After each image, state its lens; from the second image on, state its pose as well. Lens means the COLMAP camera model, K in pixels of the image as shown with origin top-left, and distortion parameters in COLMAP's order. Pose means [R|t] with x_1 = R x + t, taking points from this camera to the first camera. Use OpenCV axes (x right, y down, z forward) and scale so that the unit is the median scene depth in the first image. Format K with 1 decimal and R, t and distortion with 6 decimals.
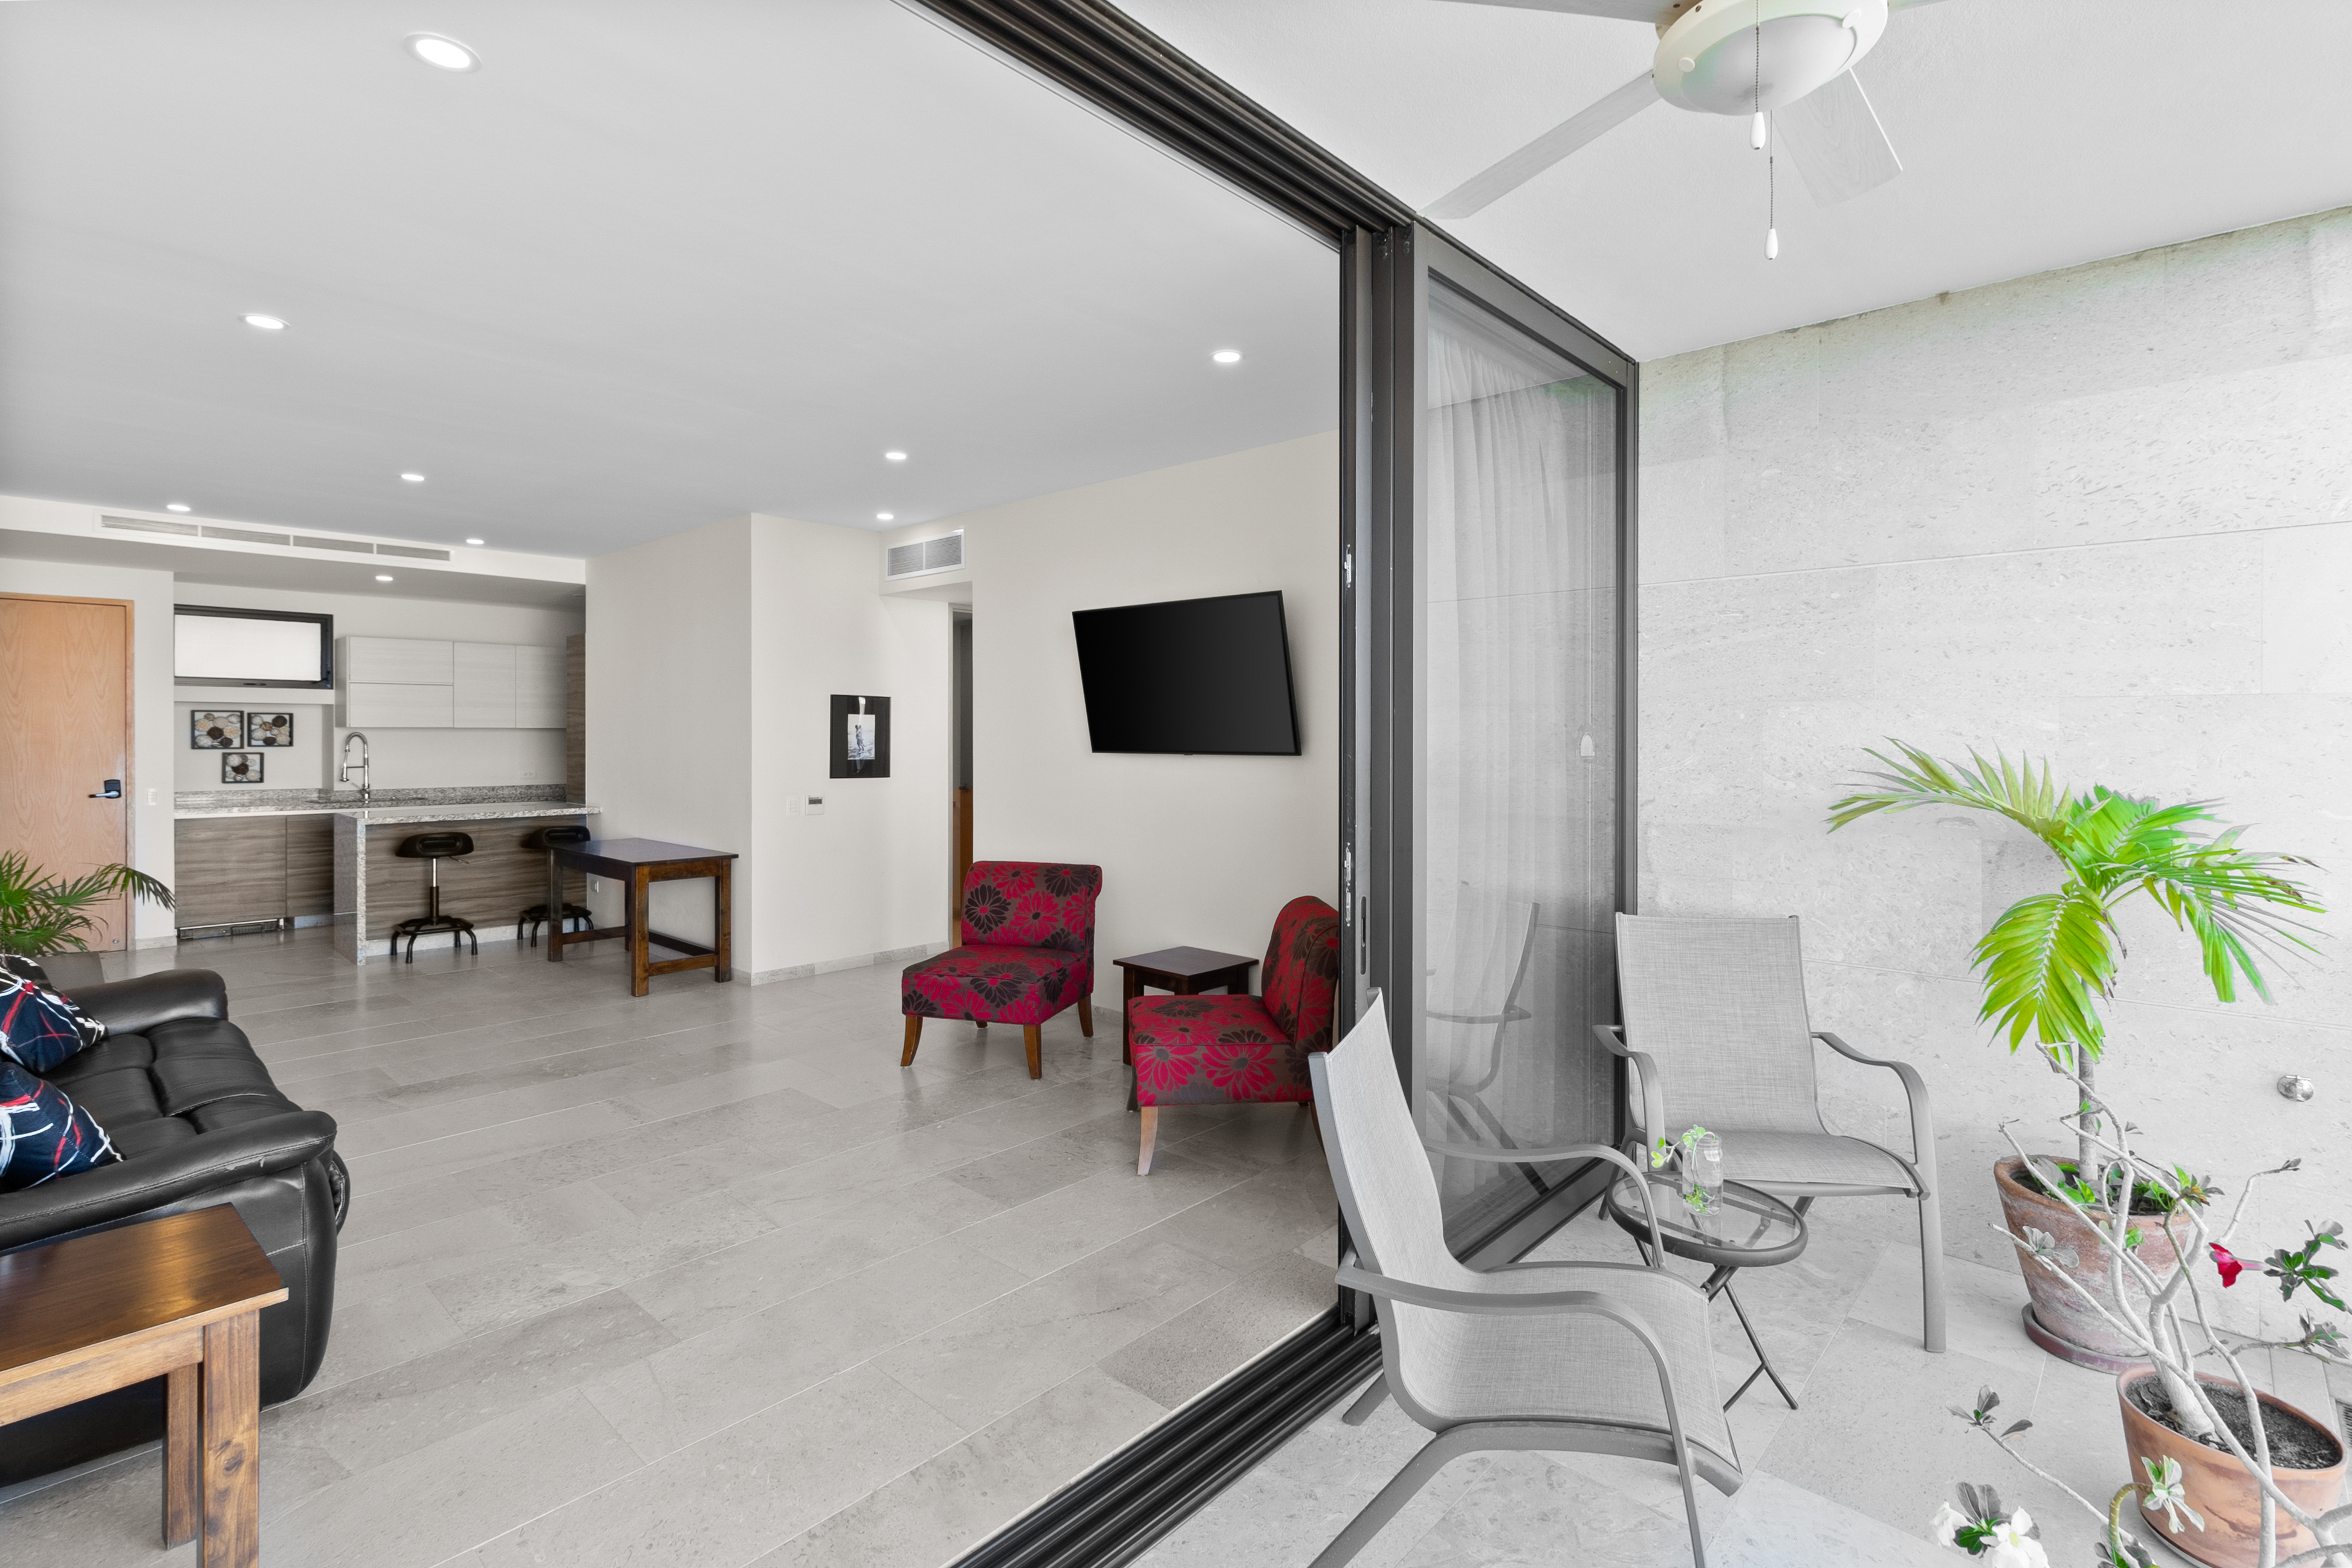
lens RADIAL K [[1088.5, 0, 1186.5], [0, 1088.5, 736.7], [0, 0, 1]] dist [0.003242, -0.000175]
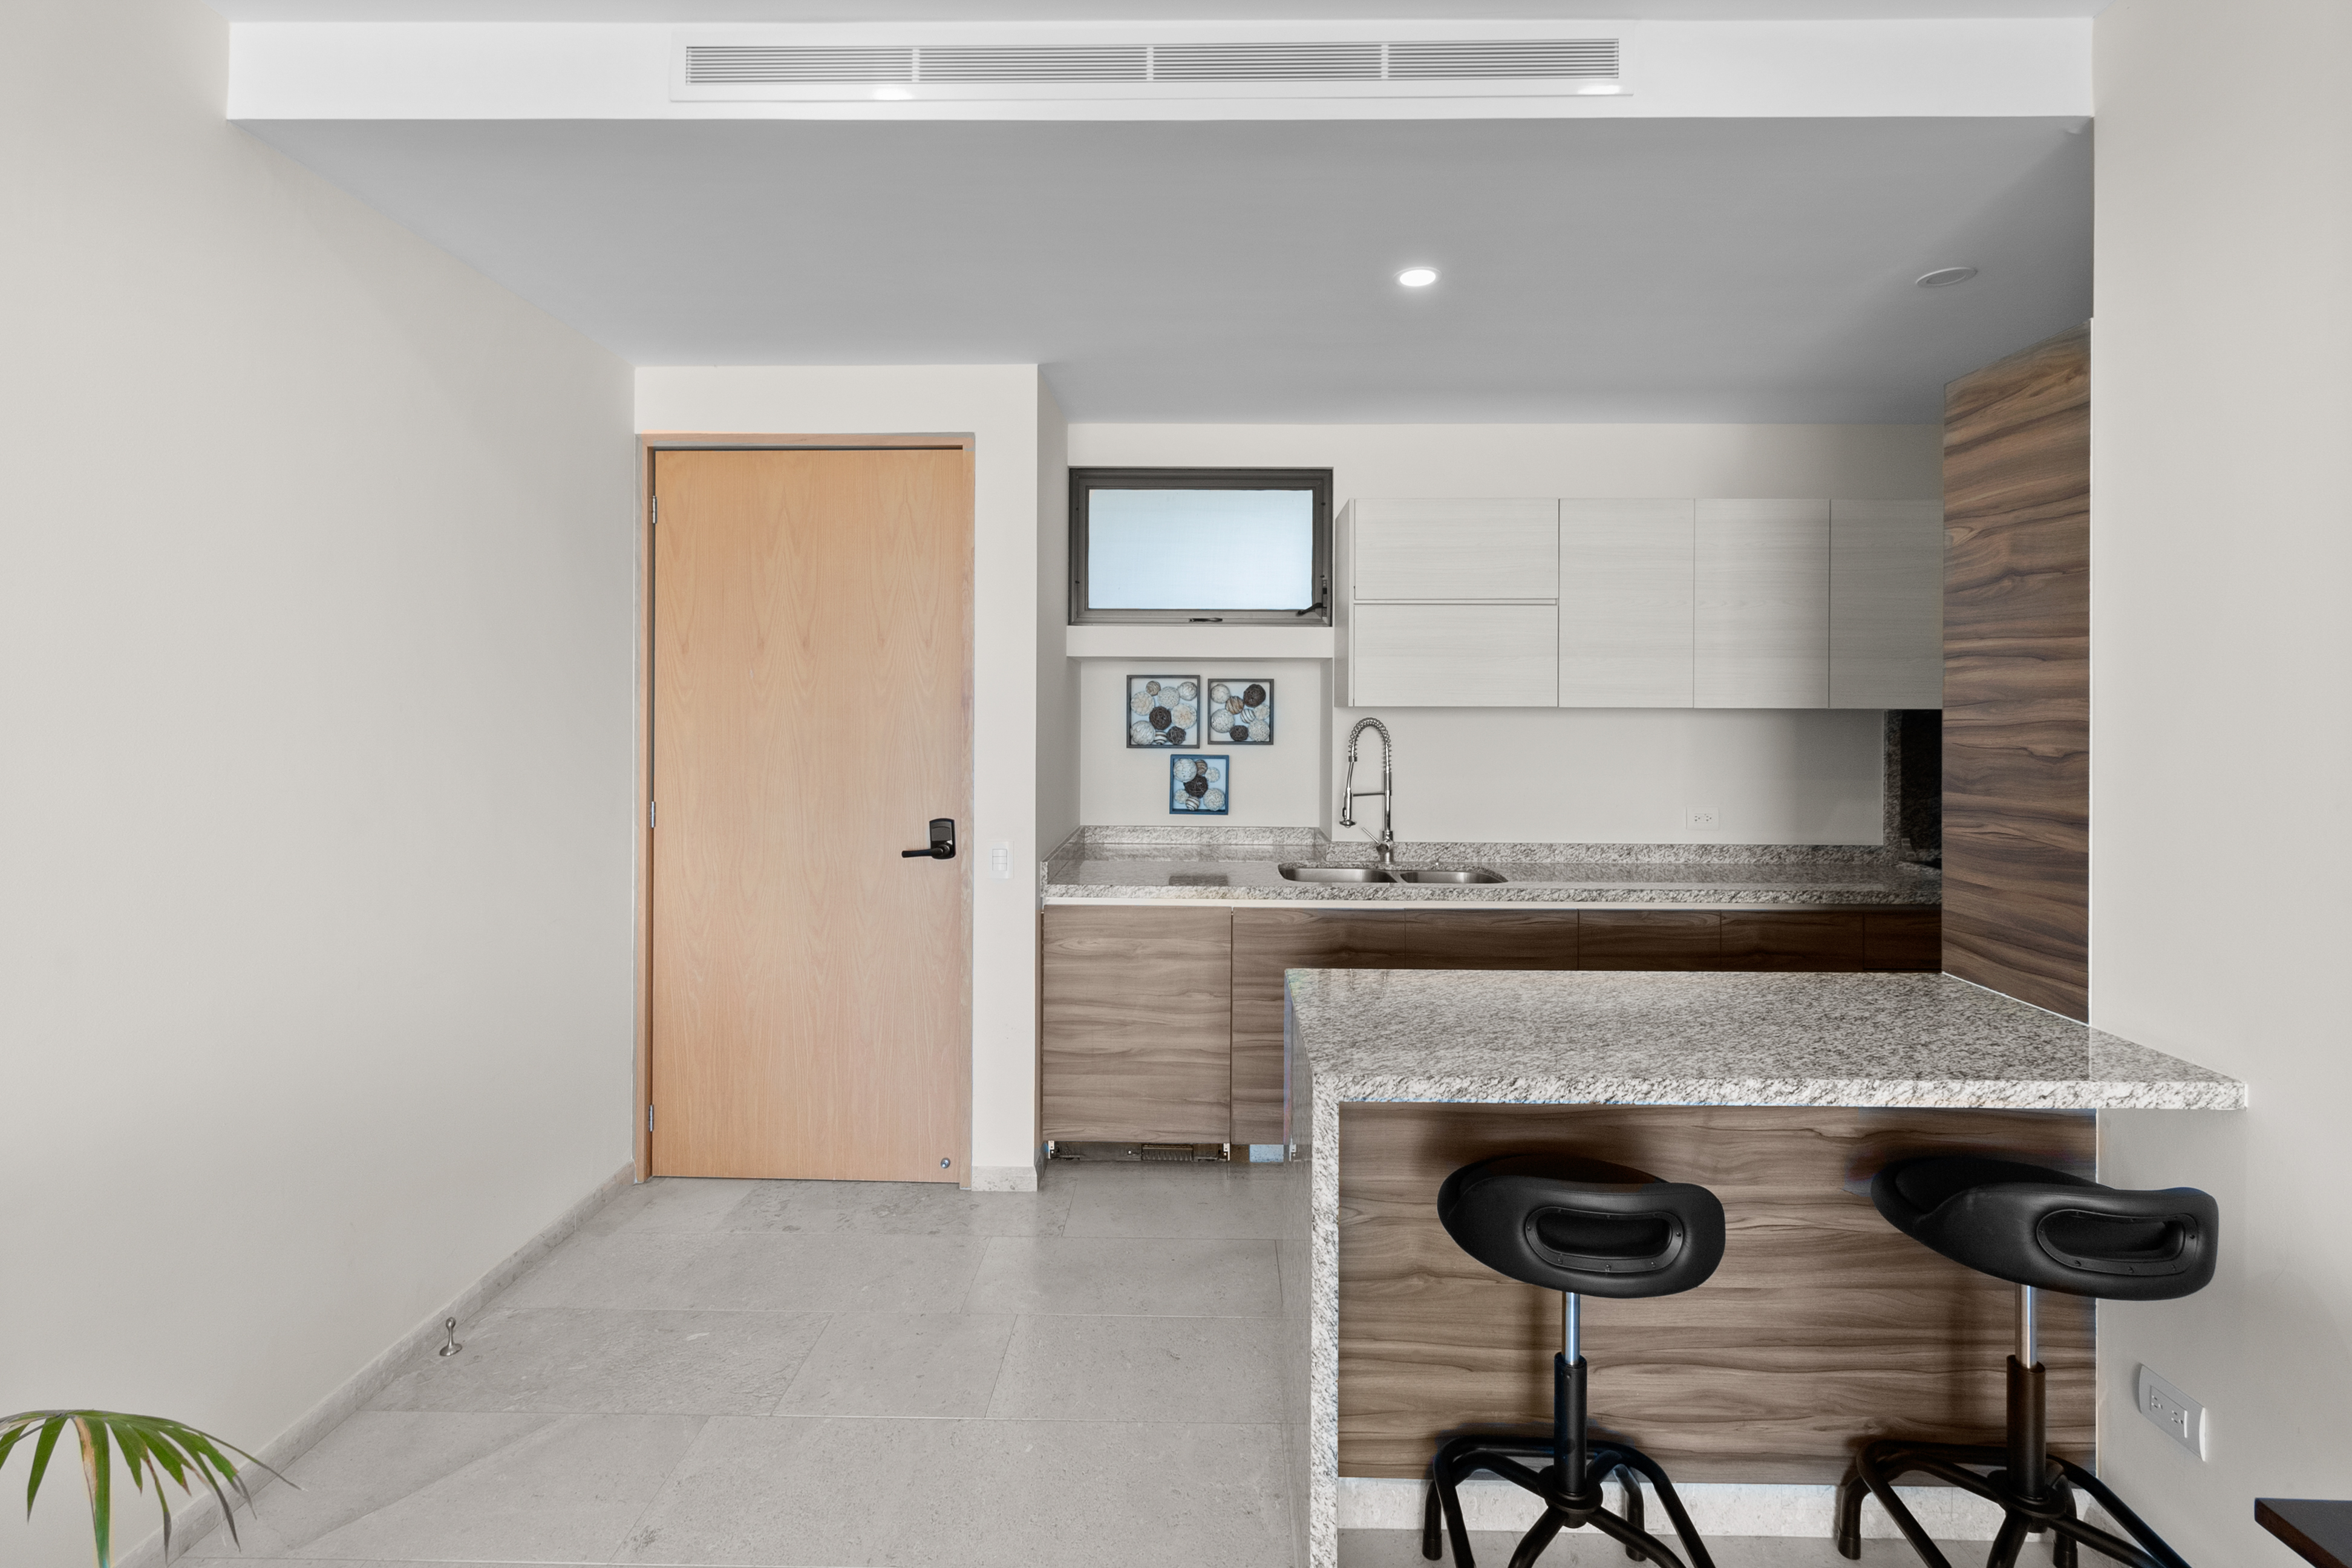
lens RADIAL K [[1088.5, 0, 1189.5], [0, 1088.5, 714.5], [0, 0, 1]] dist [0.003242, -0.000175]
pose [[0.657302, 0.003428, -0.753619, -0.595816], [-0.005175, 0.999987, 0.000035, -0.006442], [0.753609, 0.003877, 0.657311, 0.819702]]
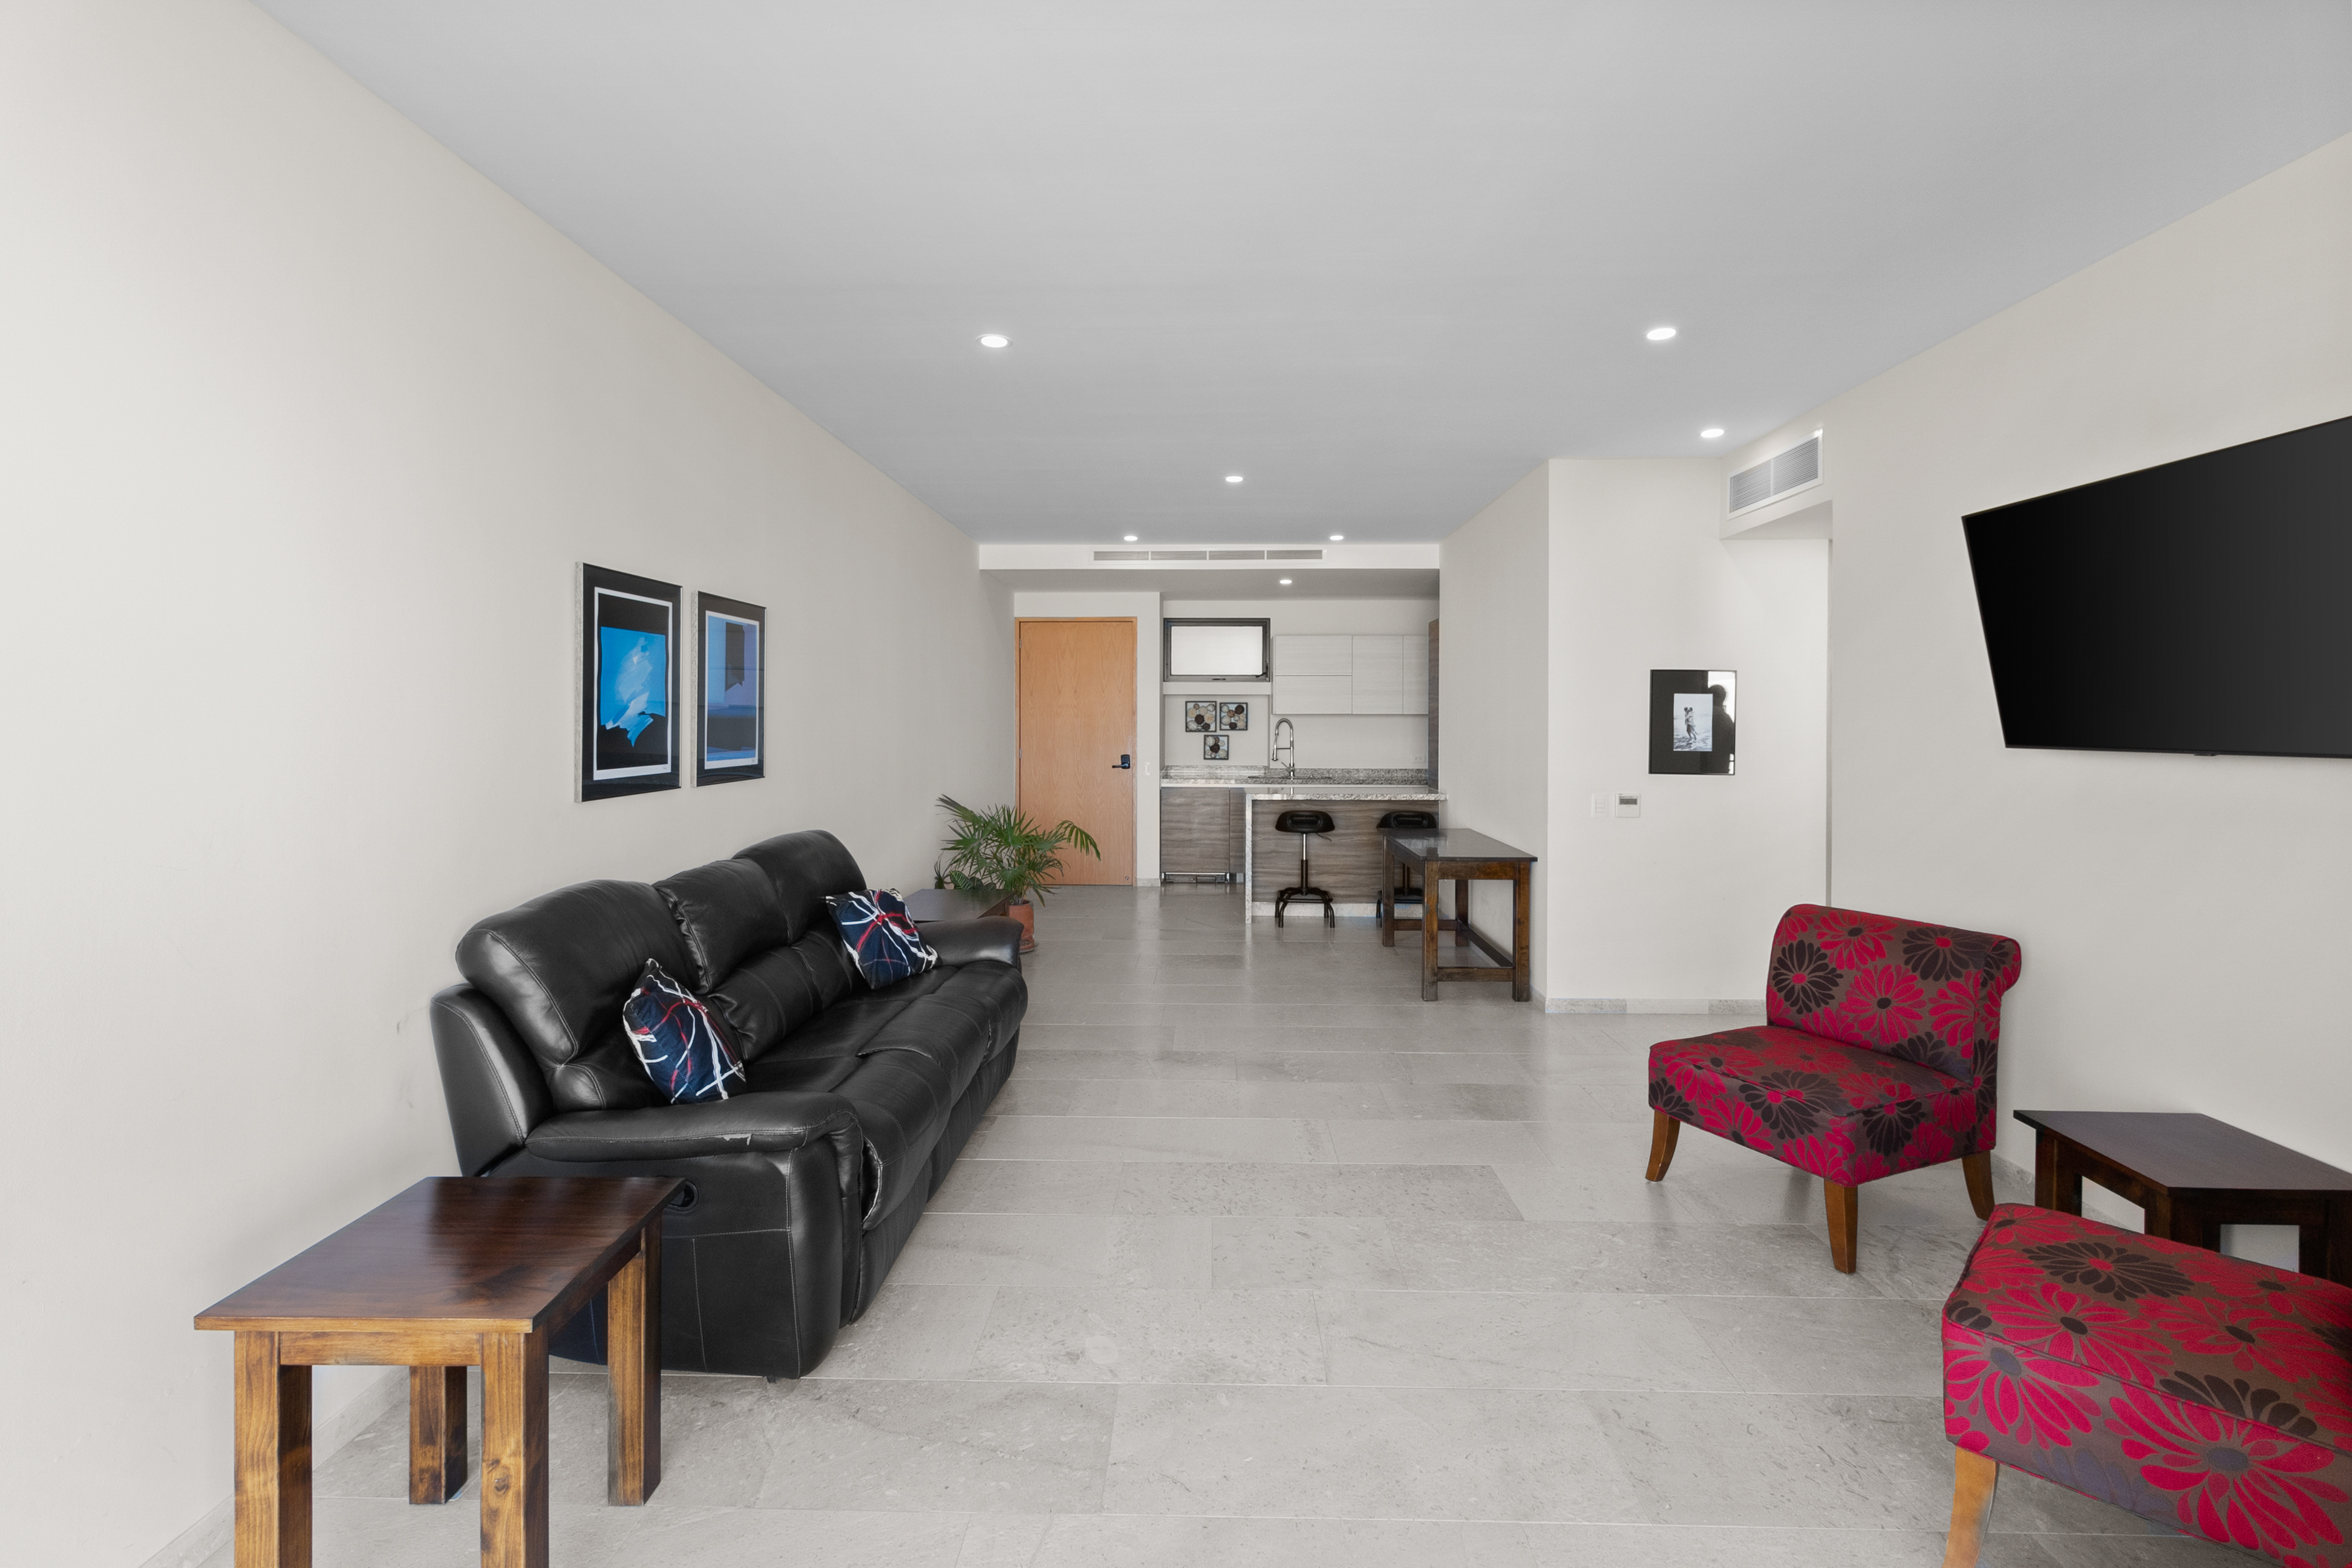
lens RADIAL K [[1088.5, 0, 1194.5], [0, 1088.5, 730.5], [0, 0, 1]] dist [0.003242, -0.000175]
pose [[0.658050, 0.006719, -0.752944, 0.057735], [-0.002825, 0.999975, 0.006455, 0.001897], [0.752969, -0.002121, 0.658052, 0.214862]]
